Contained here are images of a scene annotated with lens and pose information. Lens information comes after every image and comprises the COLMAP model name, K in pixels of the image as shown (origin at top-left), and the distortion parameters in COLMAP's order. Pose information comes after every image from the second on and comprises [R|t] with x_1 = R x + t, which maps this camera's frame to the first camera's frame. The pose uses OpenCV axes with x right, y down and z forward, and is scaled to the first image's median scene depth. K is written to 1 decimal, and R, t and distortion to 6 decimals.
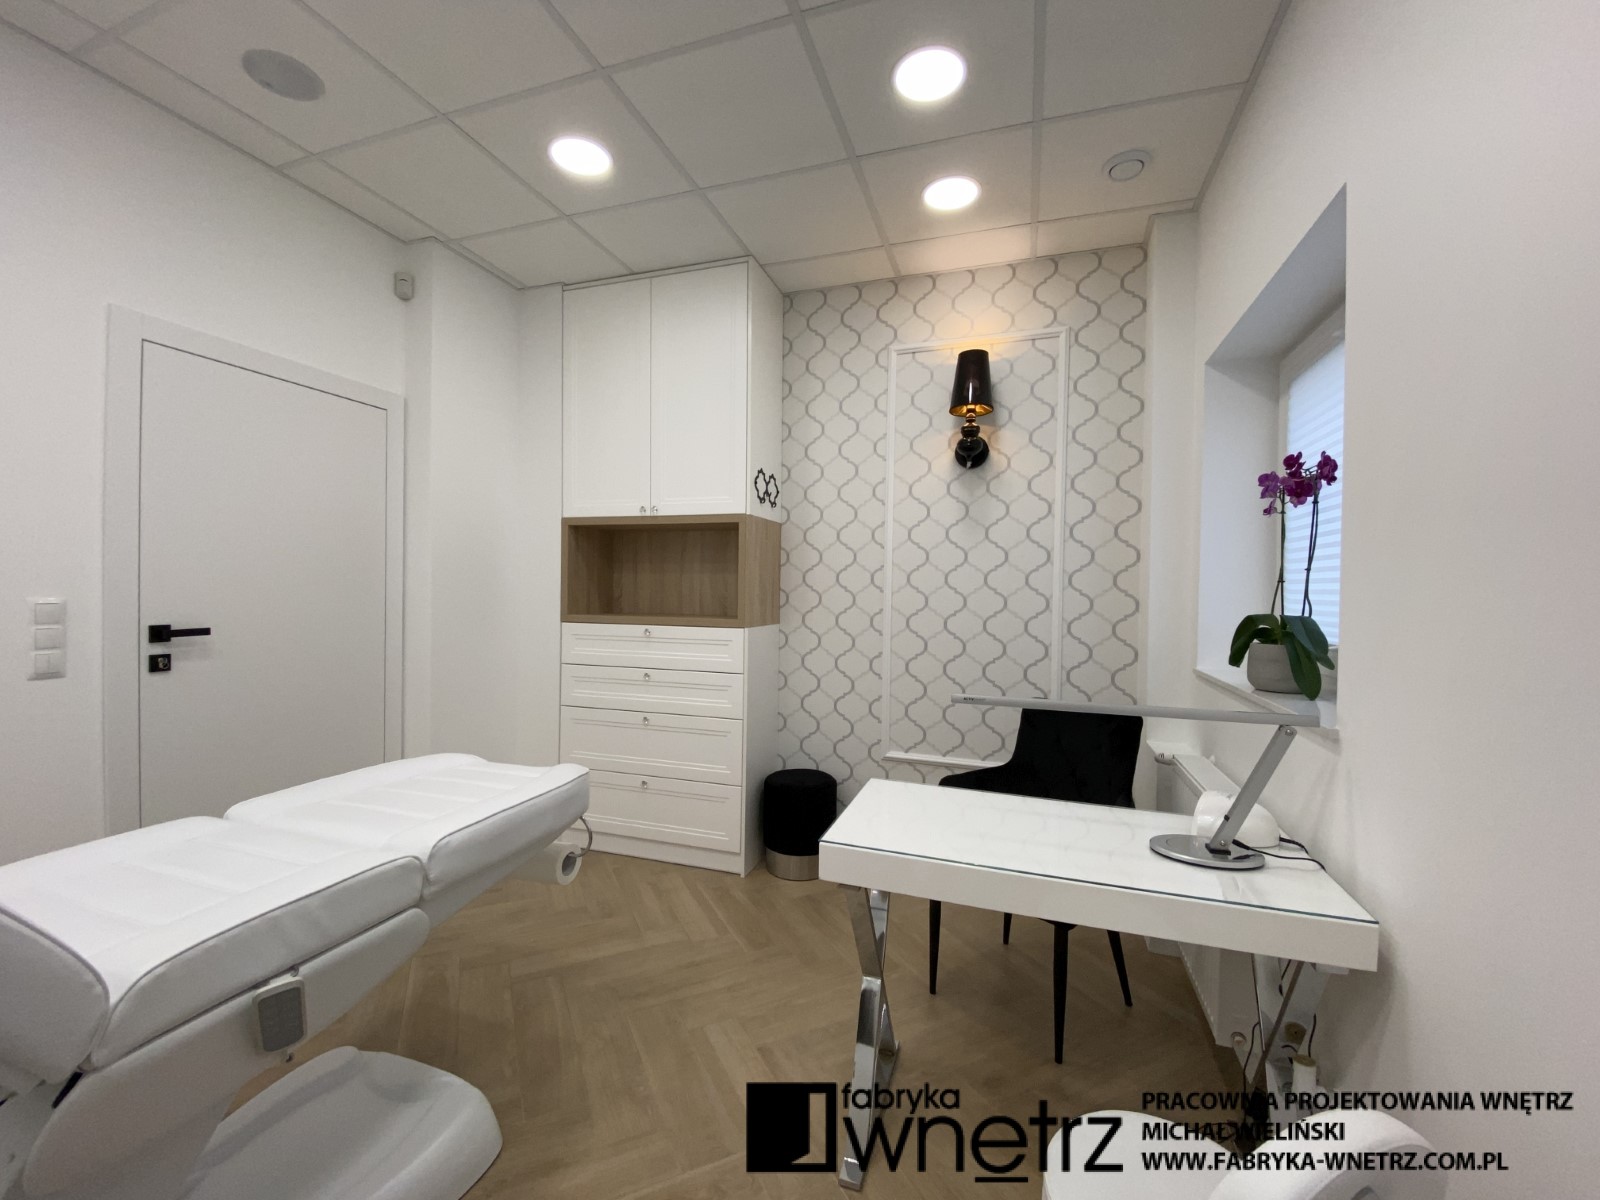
lens RADIAL K [[647.9, 0, 799.0], [0, 647.9, 602.9], [0, 0, 1]] dist [-0.017057, -0.003308]
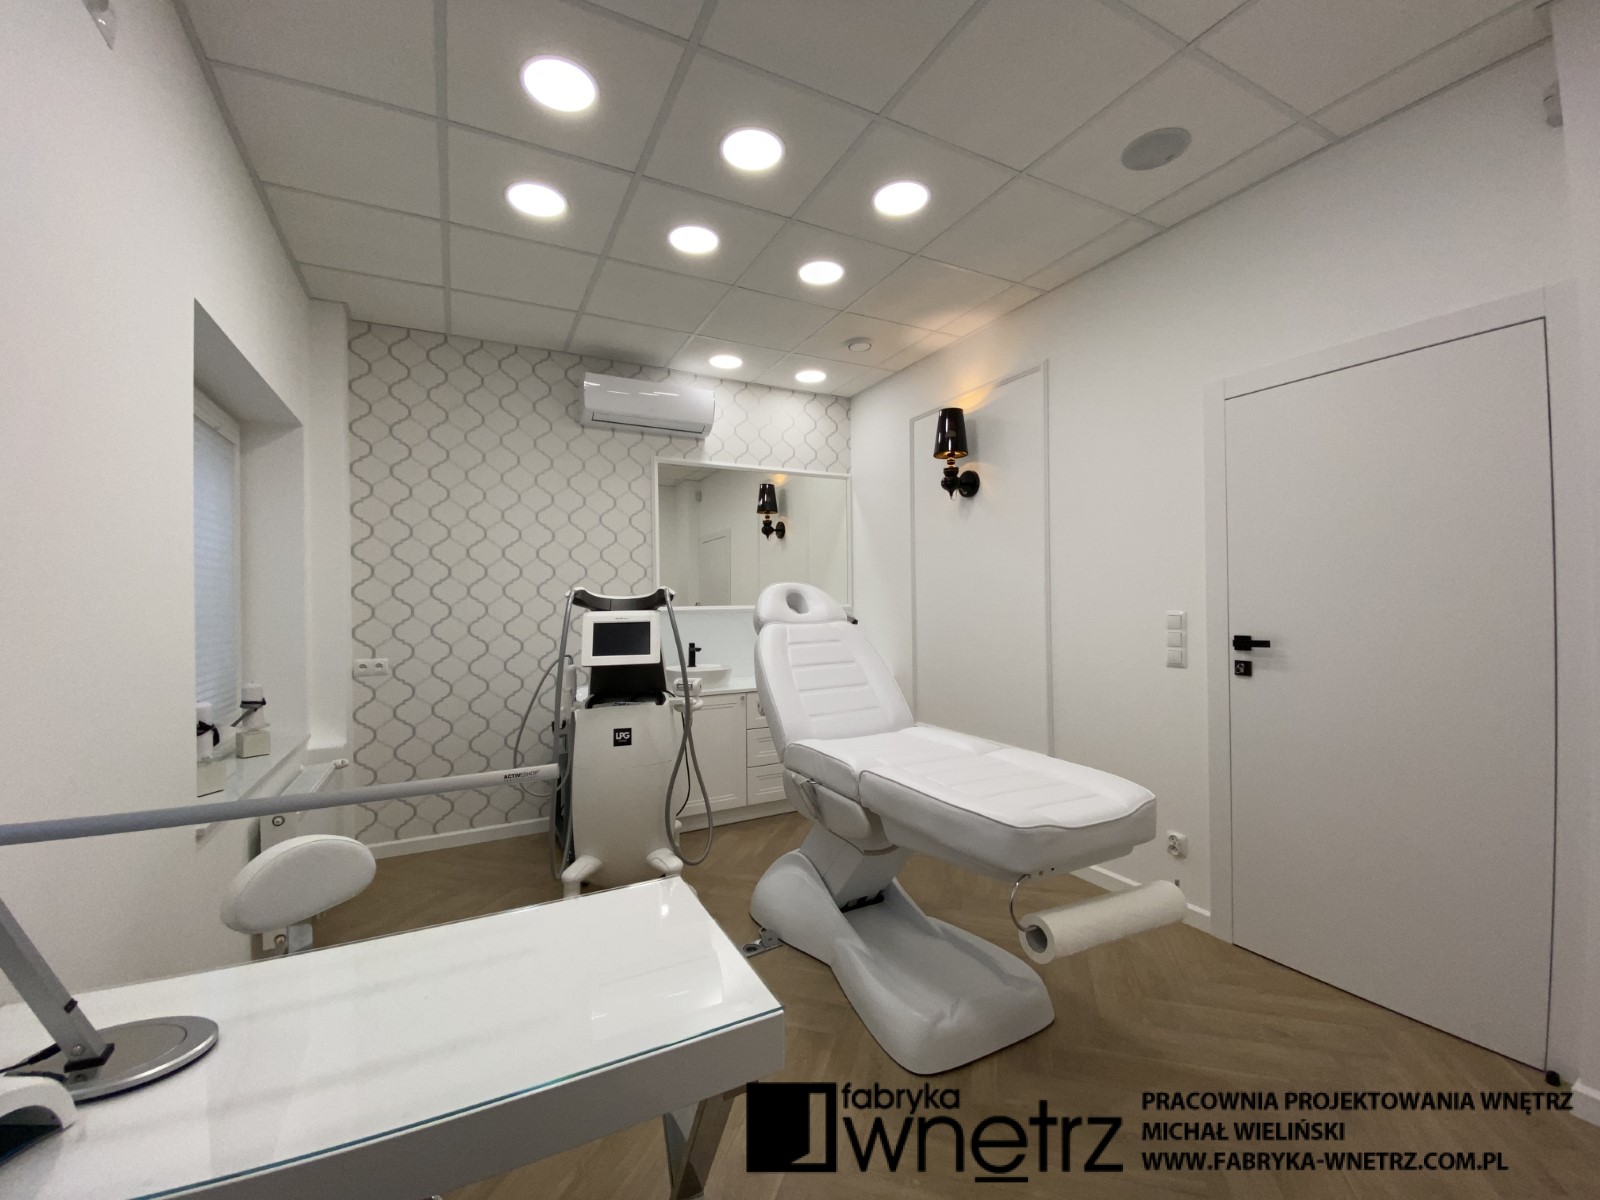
lens RADIAL K [[647.9, 0, 795.1], [0, 647.9, 601.1], [0, 0, 1]] dist [-0.017057, -0.003308]
pose [[-0.690926, -0.013011, -0.722808, 0.413818], [-0.020385, 0.999791, 0.001488, -0.013197], [0.722638, 0.015763, -0.691047, 1.239148]]
